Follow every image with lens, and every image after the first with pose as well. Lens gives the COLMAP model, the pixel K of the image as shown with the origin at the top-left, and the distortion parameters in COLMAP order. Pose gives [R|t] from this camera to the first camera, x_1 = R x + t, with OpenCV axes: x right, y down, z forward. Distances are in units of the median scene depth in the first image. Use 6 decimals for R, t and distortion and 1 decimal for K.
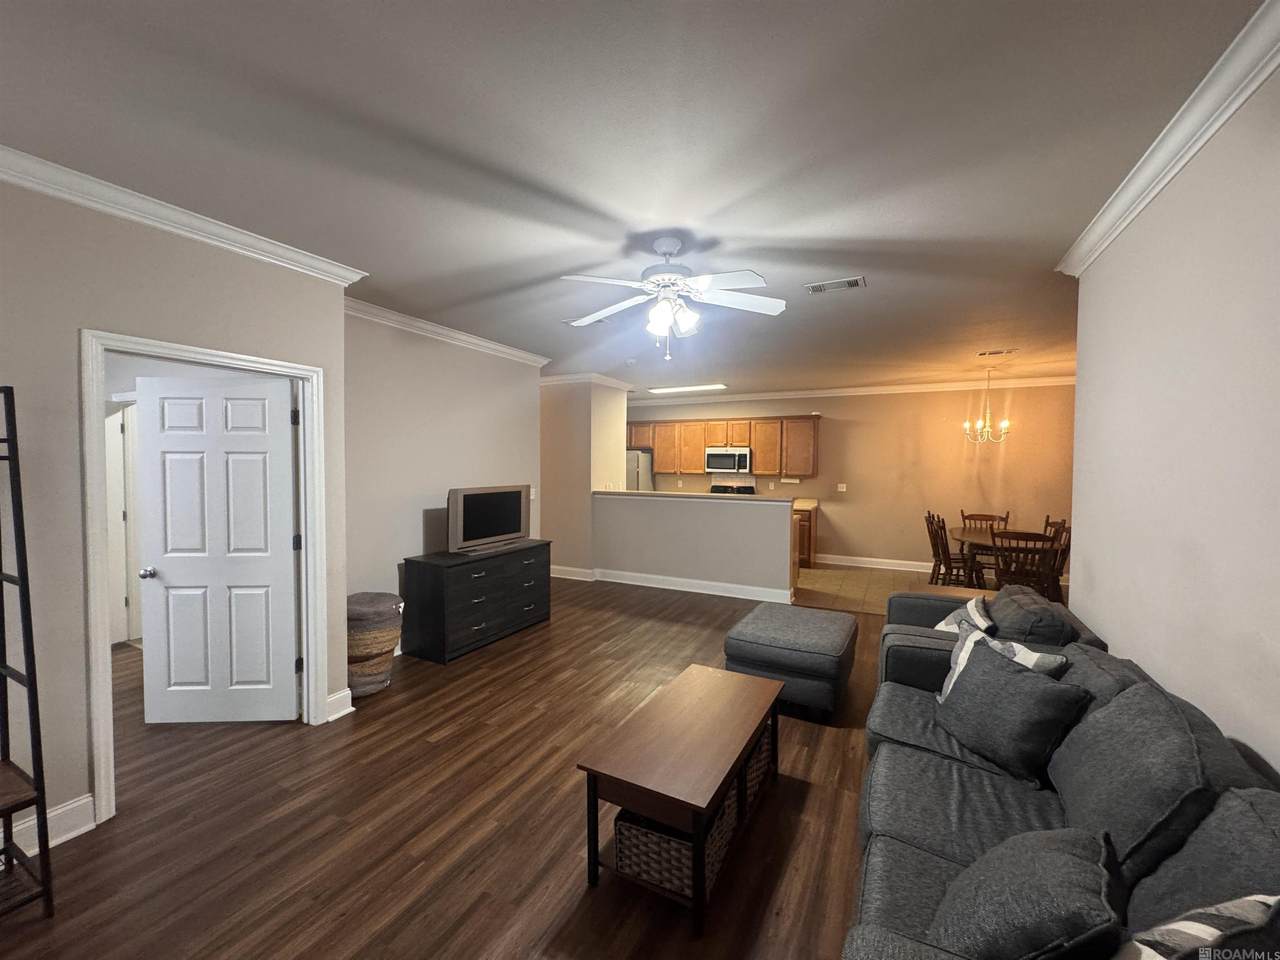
lens RADIAL K [[509.4, 0, 640.0], [0, 509.4, 480.0], [0, 0, 1]] dist [0.000136, -0.000030]
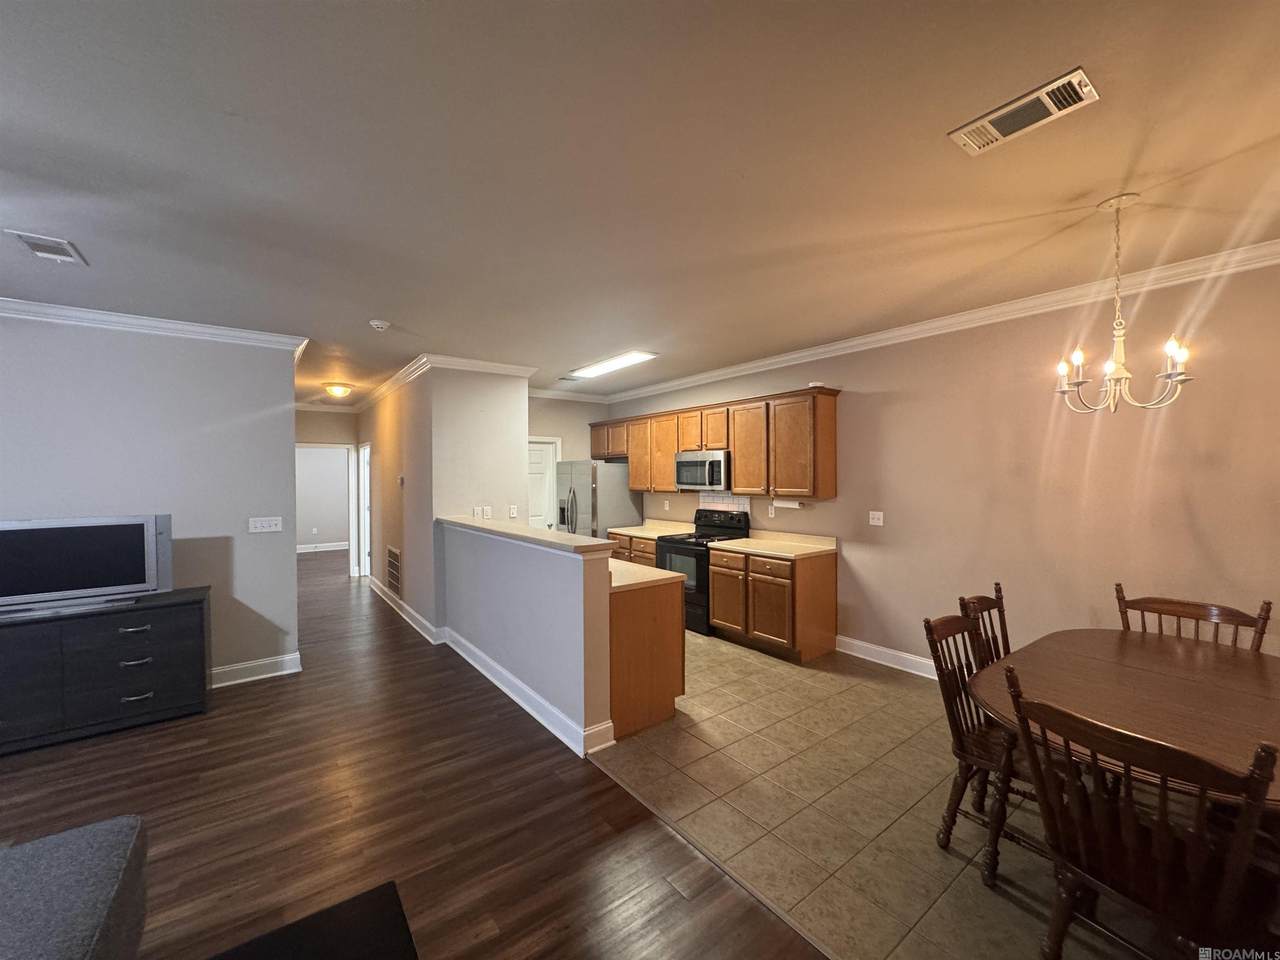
lens RADIAL K [[509.4, 0, 640.0], [0, 509.4, 480.0], [0, 0, 1]] dist [0.000136, -0.000030]
pose [[0.897753, -0.011031, -0.440361, 0.404822], [0.000880, 0.999729, -0.023249, -0.012815], [0.440499, 0.020485, 0.897520, 0.403136]]
